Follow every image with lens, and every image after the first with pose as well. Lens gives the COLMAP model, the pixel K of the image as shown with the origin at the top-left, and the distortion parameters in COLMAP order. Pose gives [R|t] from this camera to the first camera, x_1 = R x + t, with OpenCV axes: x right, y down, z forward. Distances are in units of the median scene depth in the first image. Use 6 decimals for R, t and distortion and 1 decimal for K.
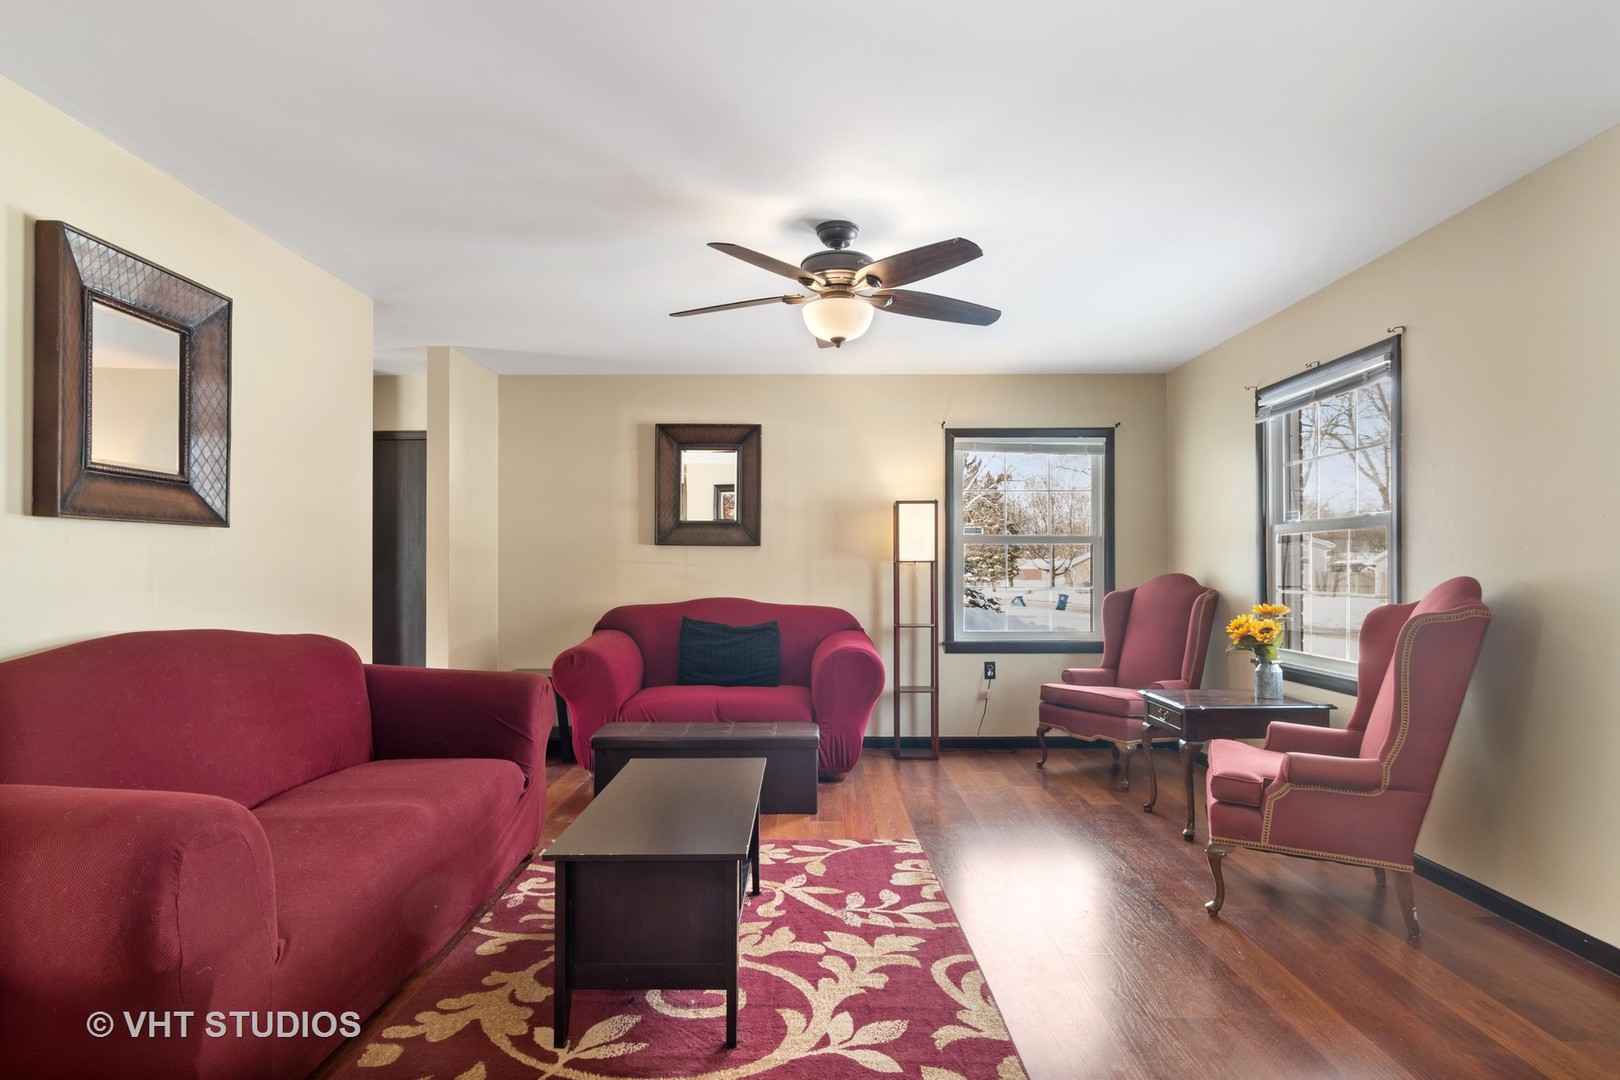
lens RADIAL K [[871.7, 0, 792.6], [0, 871.7, 551.0], [0, 0, 1]] dist [-0.004257, -0.000875]
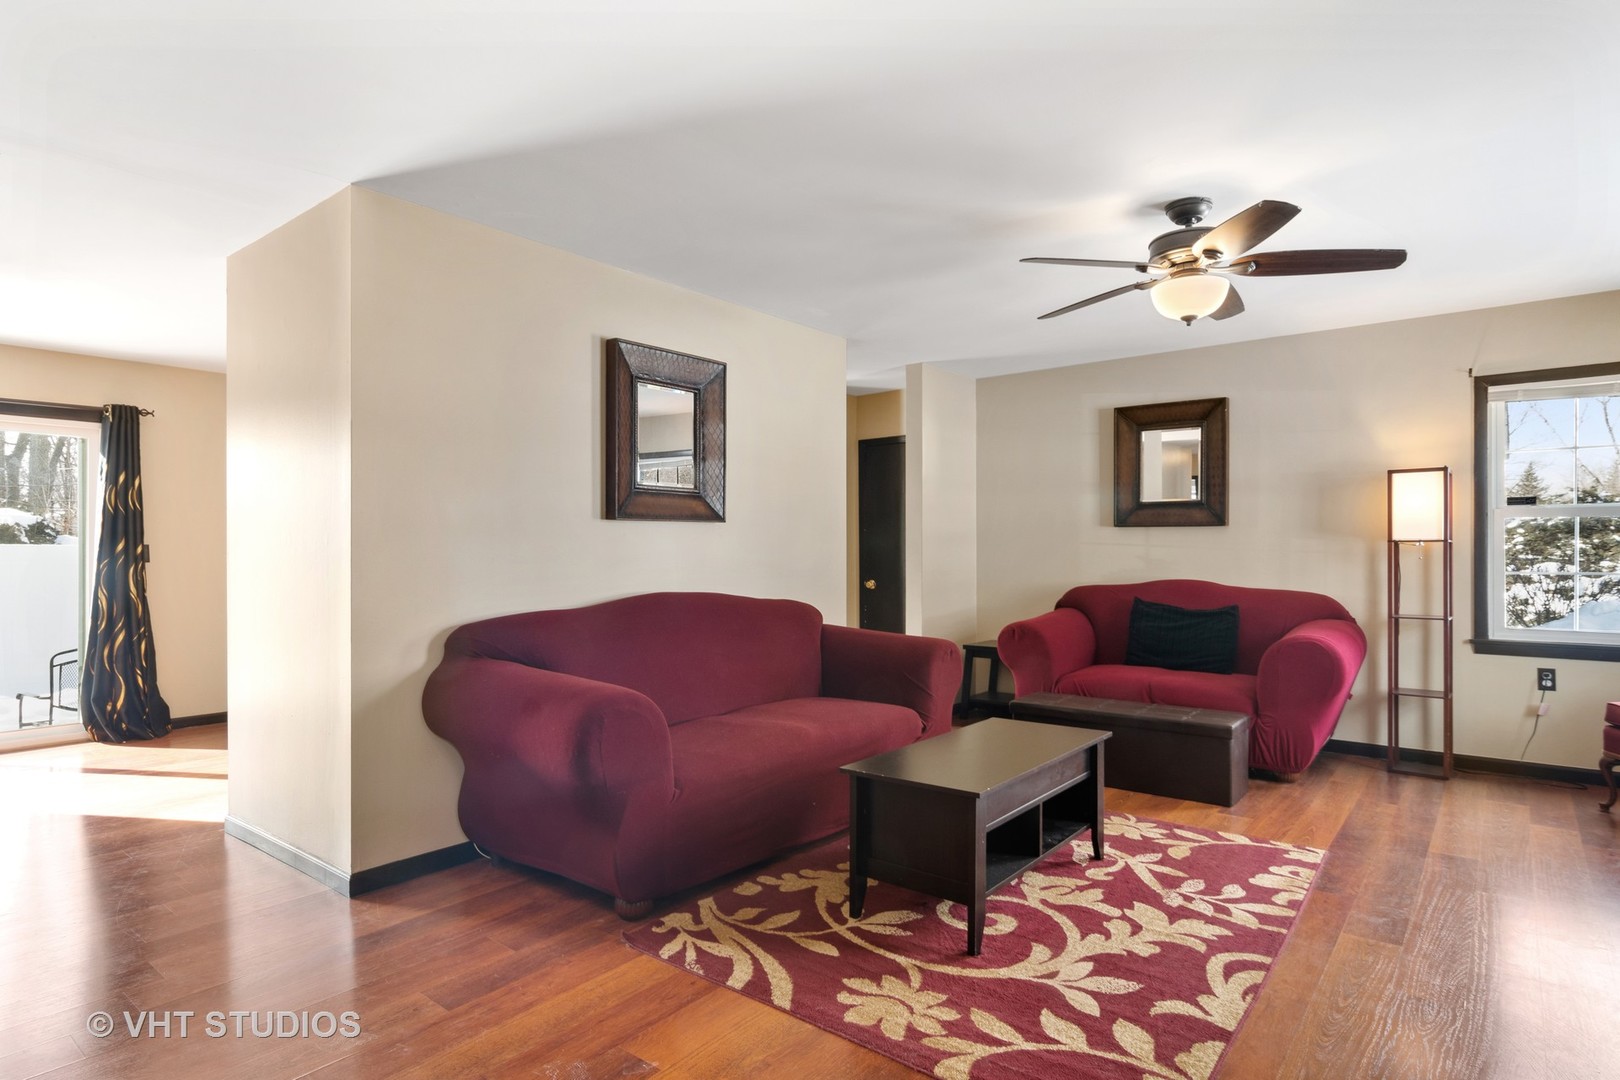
lens RADIAL K [[874.0, 0, 802.1], [0, 874.0, 529.8], [0, 0, 1]] dist [-0.002599, 0.000909]
pose [[0.781366, -0.016351, -0.623859, 0.325994], [0.014854, 0.999861, -0.007602, -0.001905], [0.623897, -0.003327, 0.781500, -0.046572]]
